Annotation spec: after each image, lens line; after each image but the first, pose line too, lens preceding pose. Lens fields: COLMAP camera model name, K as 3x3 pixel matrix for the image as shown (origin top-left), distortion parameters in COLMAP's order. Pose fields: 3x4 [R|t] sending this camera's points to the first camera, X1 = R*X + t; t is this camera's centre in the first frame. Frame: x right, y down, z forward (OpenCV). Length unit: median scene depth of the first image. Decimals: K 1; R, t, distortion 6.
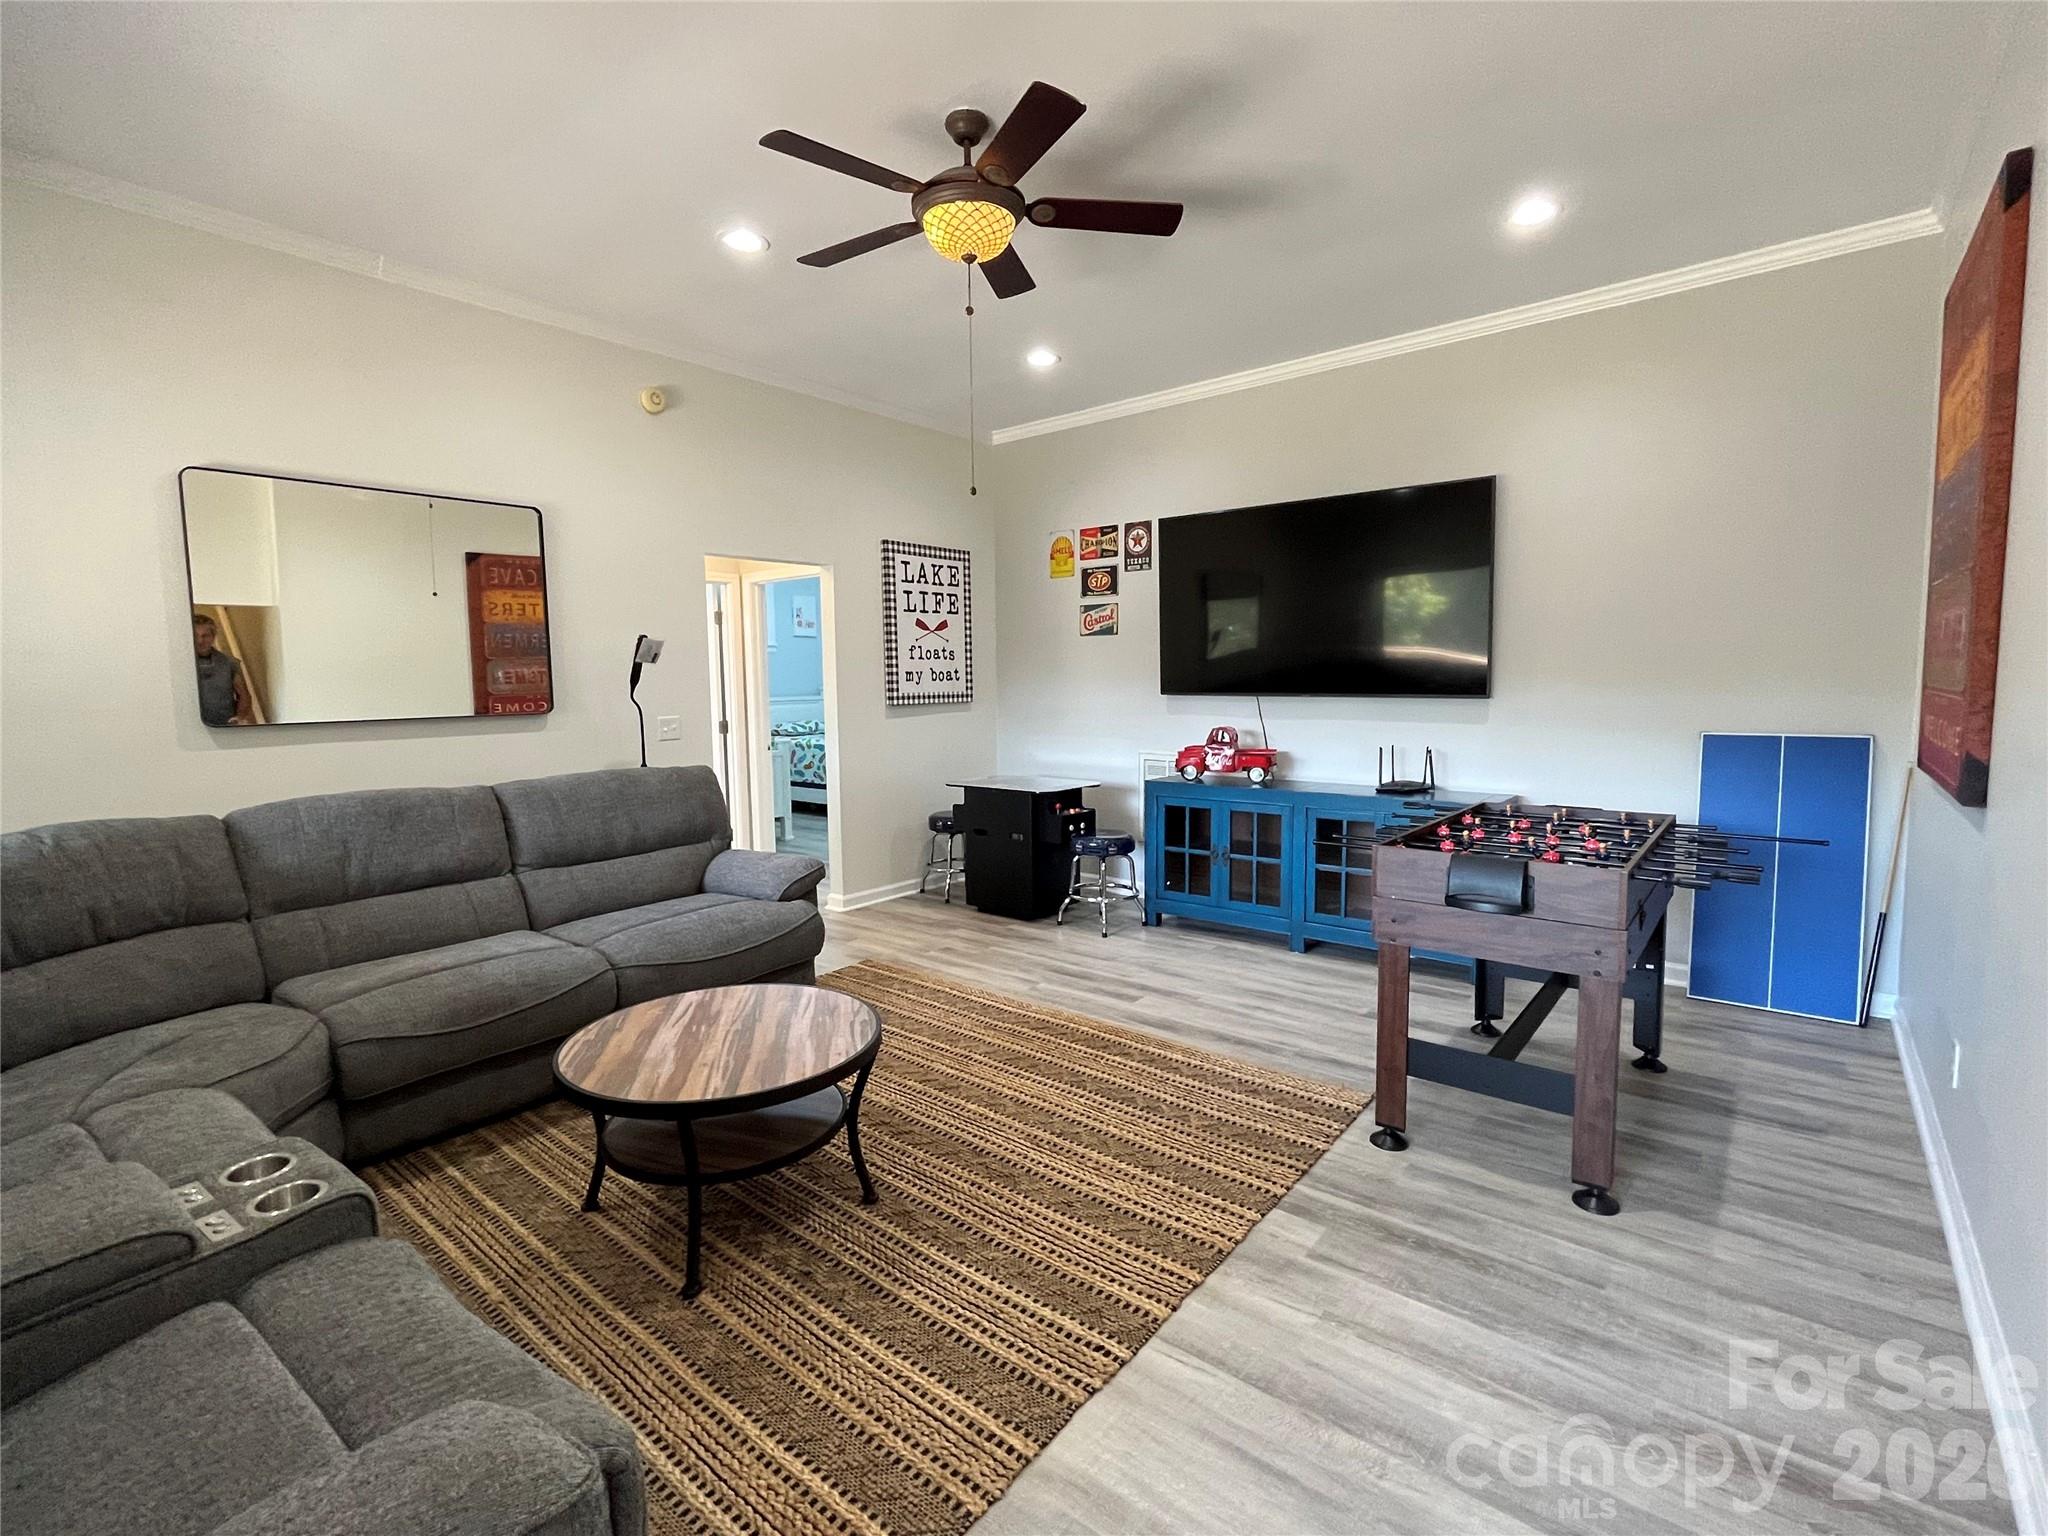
lens RADIAL K [[938.8, 0, 1026.1], [0, 938.8, 764.1], [0, 0, 1]] dist [-0.000977, -0.000176]
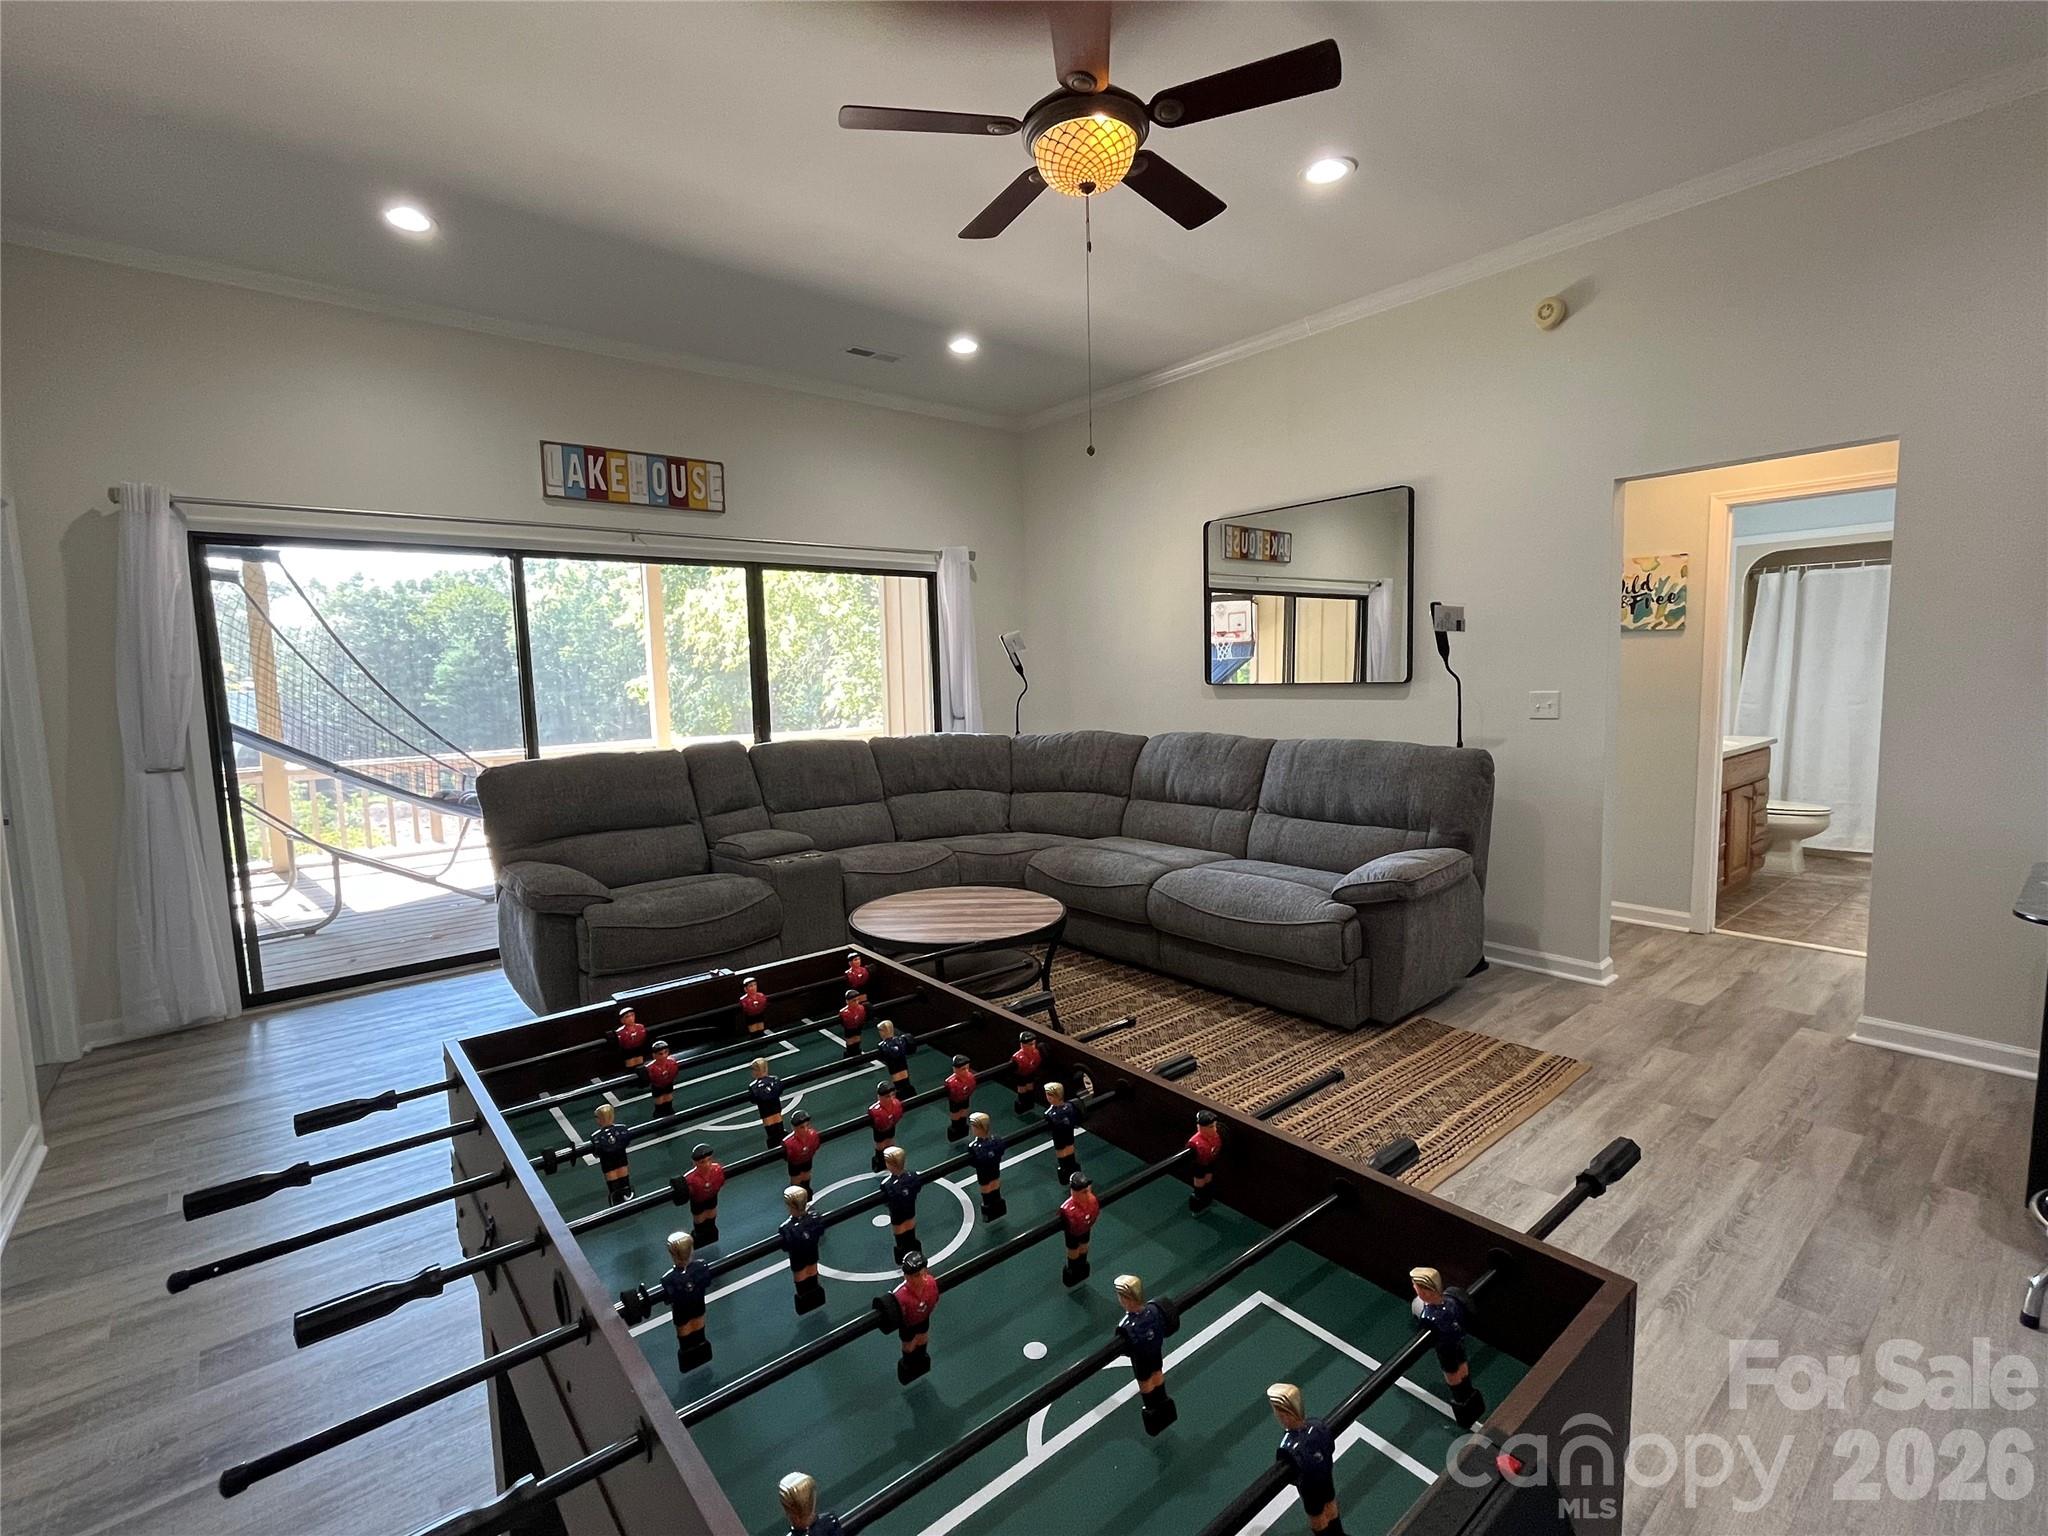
lens RADIAL K [[938.8, 0, 1021.5], [0, 938.8, 765.8], [0, 0, 1]] dist [-0.000977, -0.000176]
pose [[-0.181893, 0.119403, -0.976042, 0.645408], [-0.068087, 0.988689, 0.133638, -0.080031], [0.980958, 0.090763, -0.171706, 0.827729]]
